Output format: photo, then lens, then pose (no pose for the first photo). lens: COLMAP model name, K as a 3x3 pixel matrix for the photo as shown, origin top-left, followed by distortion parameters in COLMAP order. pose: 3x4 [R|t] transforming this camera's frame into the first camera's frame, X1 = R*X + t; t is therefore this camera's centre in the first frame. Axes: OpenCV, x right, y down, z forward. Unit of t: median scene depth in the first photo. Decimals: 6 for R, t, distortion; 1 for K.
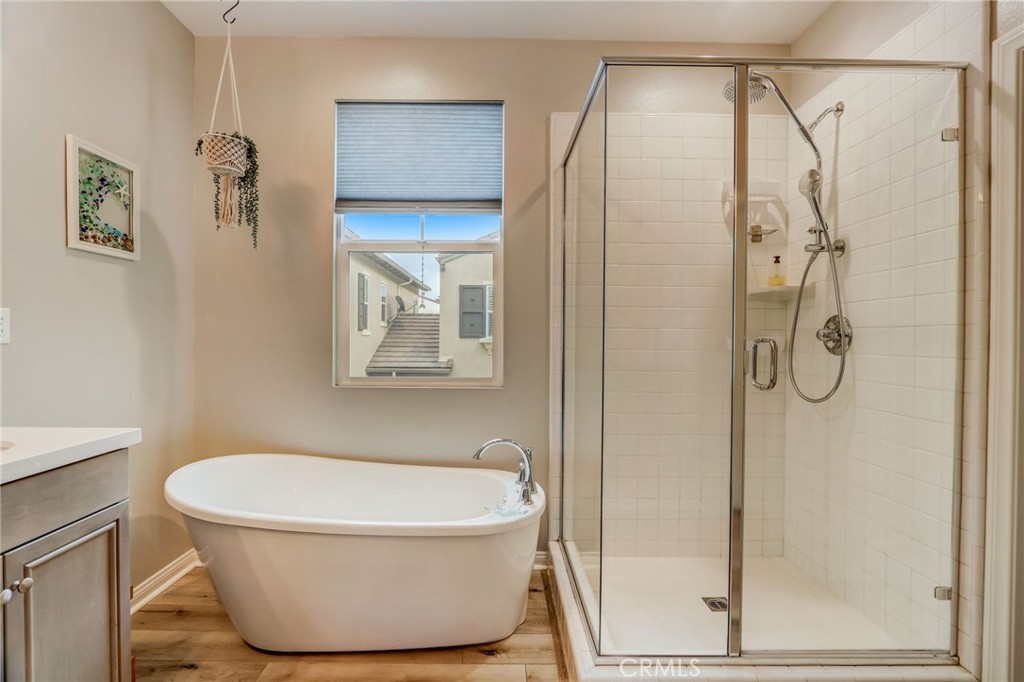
lens RADIAL K [[473.0, 0, 508.2], [0, 473.0, 341.7], [0, 0, 1]] dist [-0.017161, 0.003714]
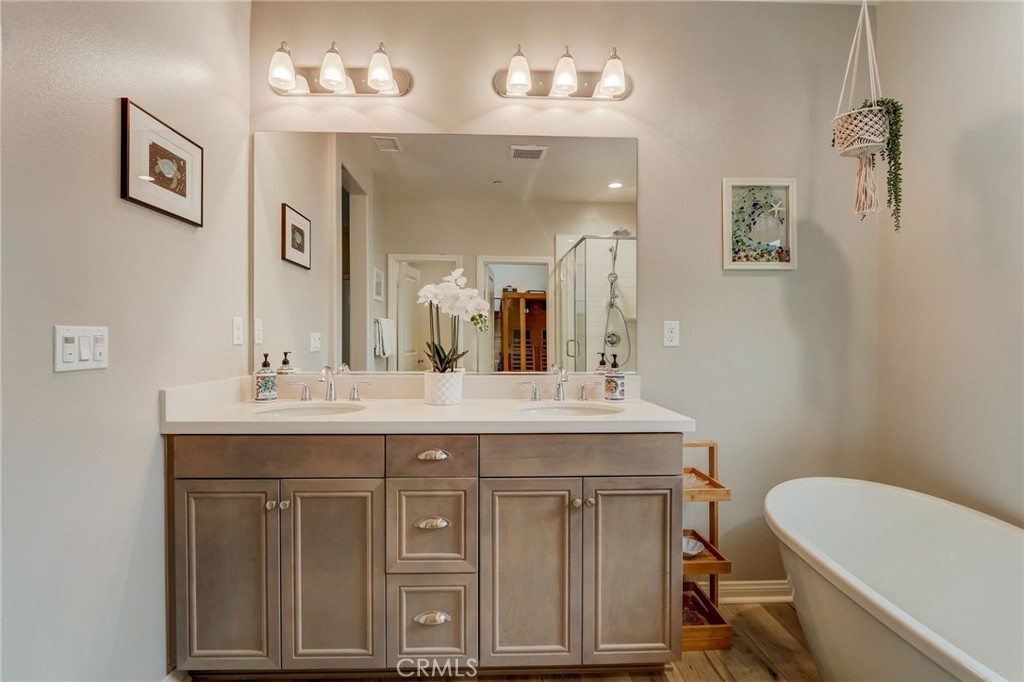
lens RADIAL K [[473.0, 0, 501.4], [0, 473.0, 341.7], [0, 0, 1]] dist [-0.017161, 0.003714]
pose [[0.020158, -0.000106, -0.999797, 0.286772], [-0.014596, 0.999893, -0.000401, -0.000911], [0.999690, 0.014602, 0.020155, 0.376038]]
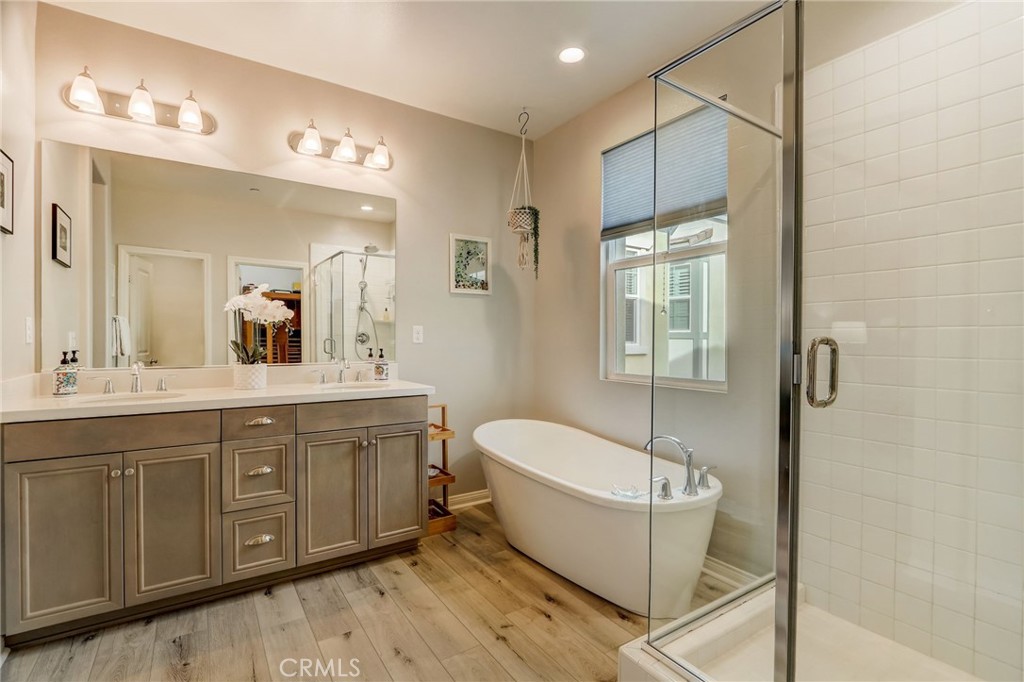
lens RADIAL K [[473.0, 0, 505.0], [0, 473.0, 342.3], [0, 0, 1]] dist [-0.017161, 0.003714]
pose [[0.544845, 0.002209, -0.838534, 0.770468], [-0.009489, 0.999949, -0.003531, 0.004537], [0.838483, 0.009881, 0.544838, 0.135861]]
